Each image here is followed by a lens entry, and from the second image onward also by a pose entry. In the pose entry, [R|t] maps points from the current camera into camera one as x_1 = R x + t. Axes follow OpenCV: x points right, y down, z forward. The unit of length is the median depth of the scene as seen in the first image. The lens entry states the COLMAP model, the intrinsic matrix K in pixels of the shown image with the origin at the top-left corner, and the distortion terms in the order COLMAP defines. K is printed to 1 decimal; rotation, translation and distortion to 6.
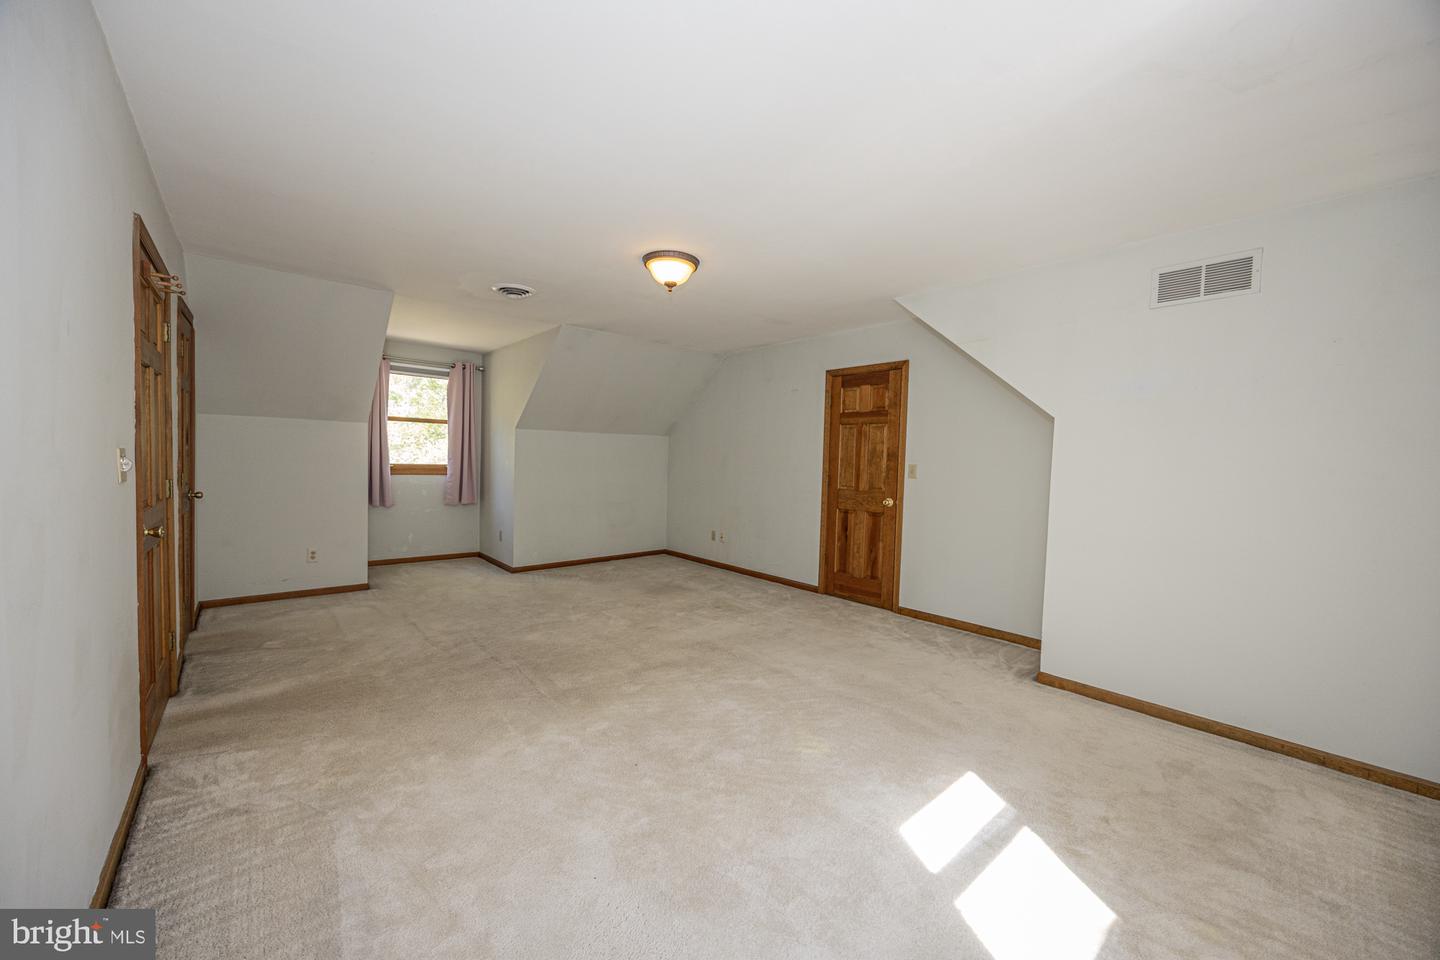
lens RADIAL K [[543.5, 0, 716.0], [0, 543.5, 480.4], [0, 0, 1]] dist [-0.002528, -0.000350]
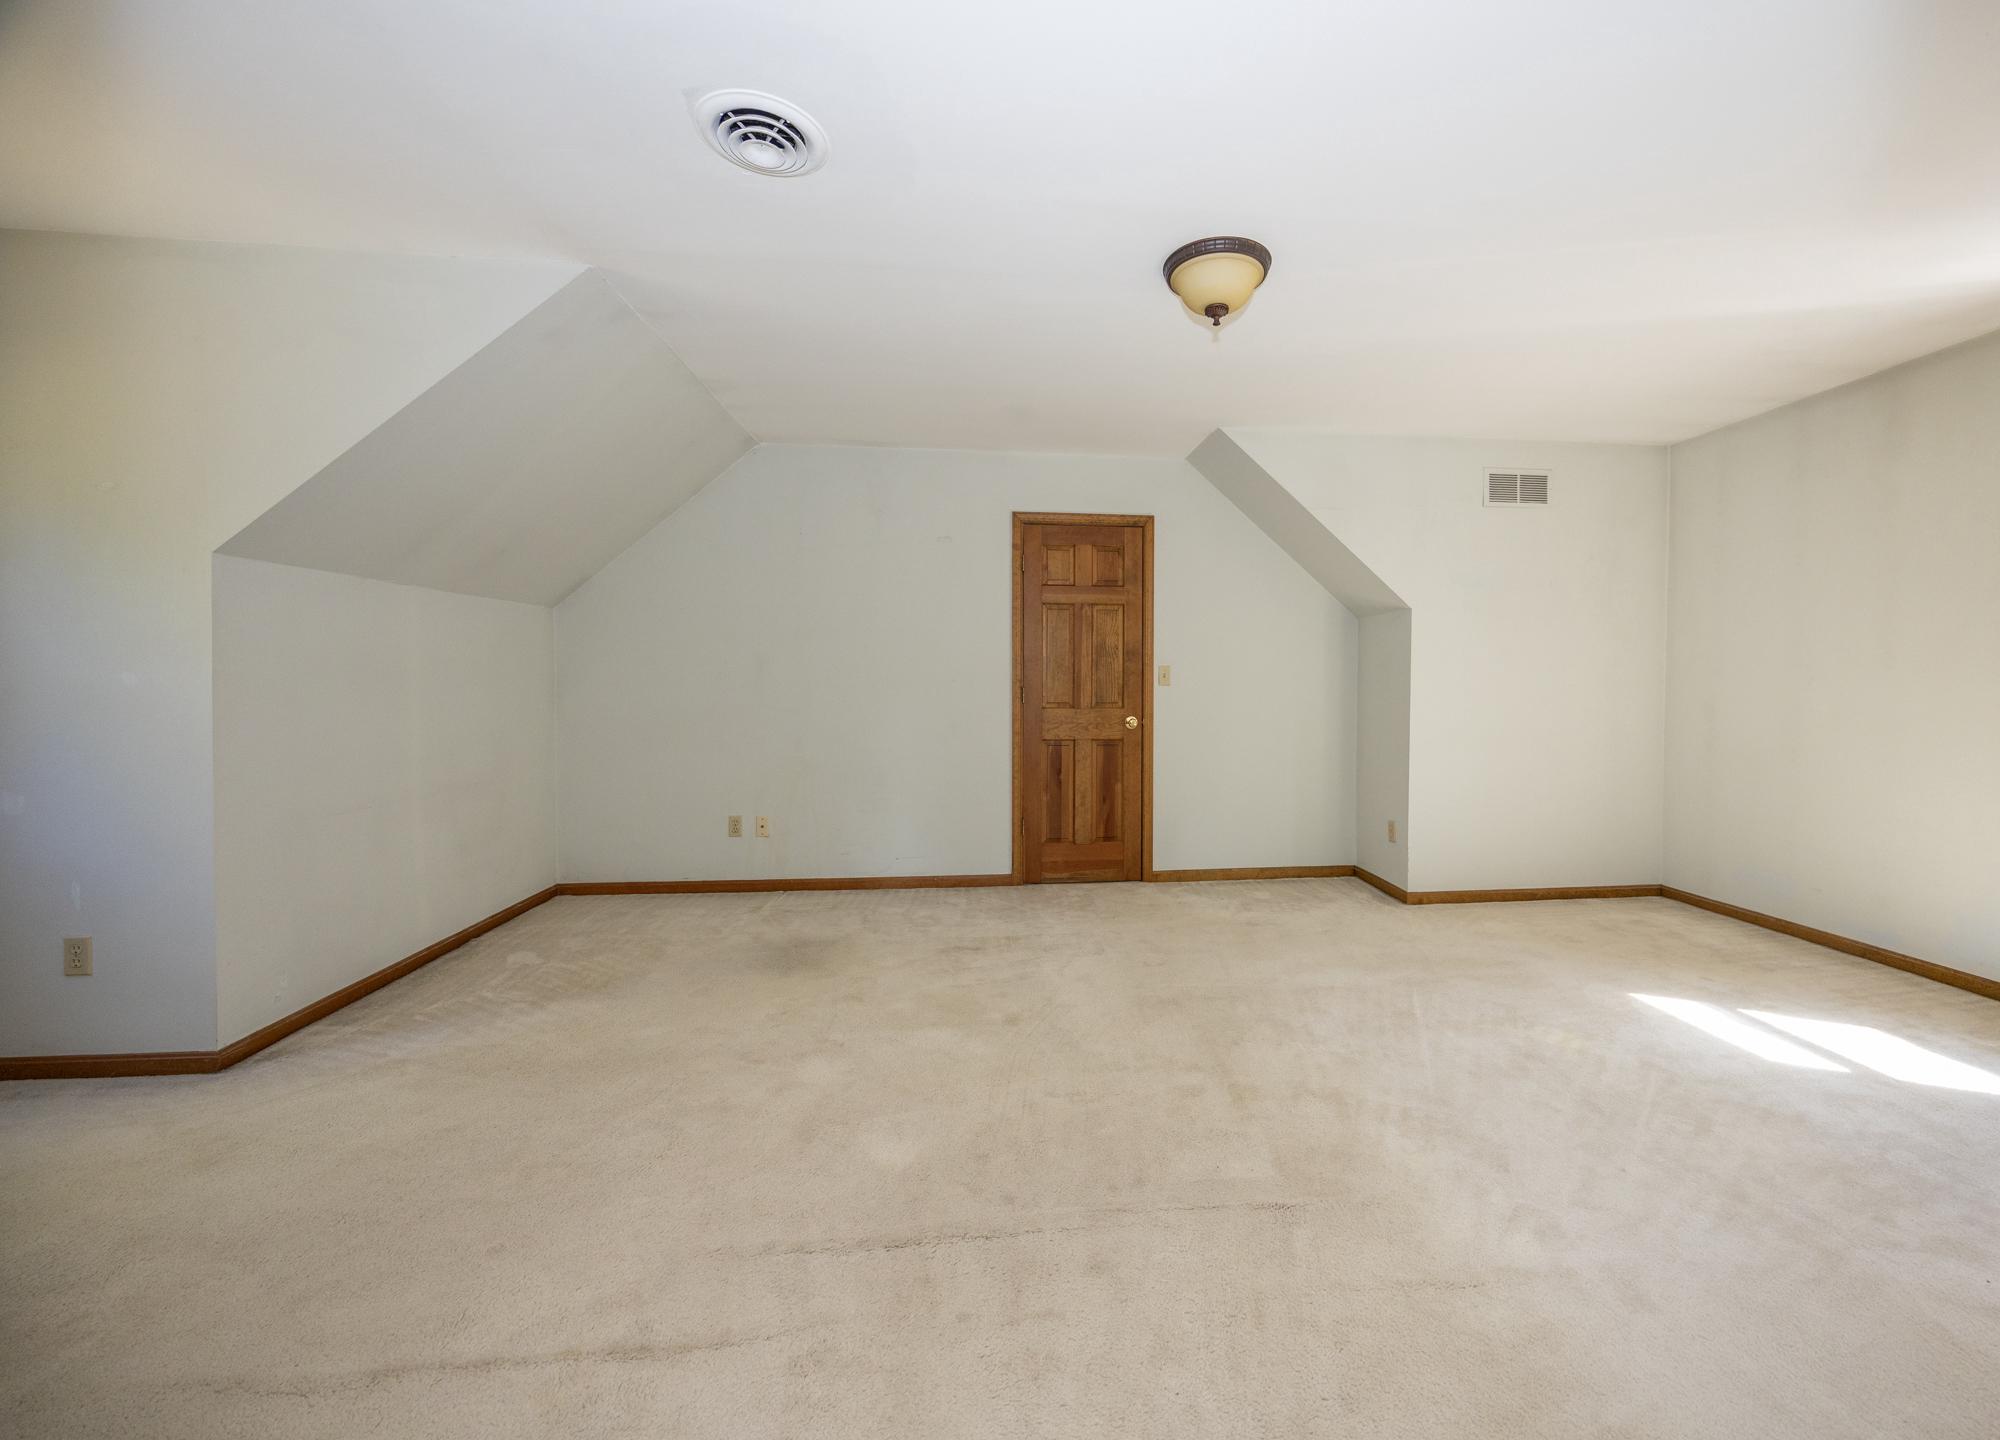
lens RADIAL K [[875.7, 0, 927.1], [0, 875.7, 713.4], [0, 0, 1]] dist [0.015752, -0.000012]
pose [[0.539523, -0.044745, 0.840781, -0.726844], [0.045950, 0.998663, 0.023662, -0.008357], [-0.840716, 0.025867, 0.540858, 0.612337]]
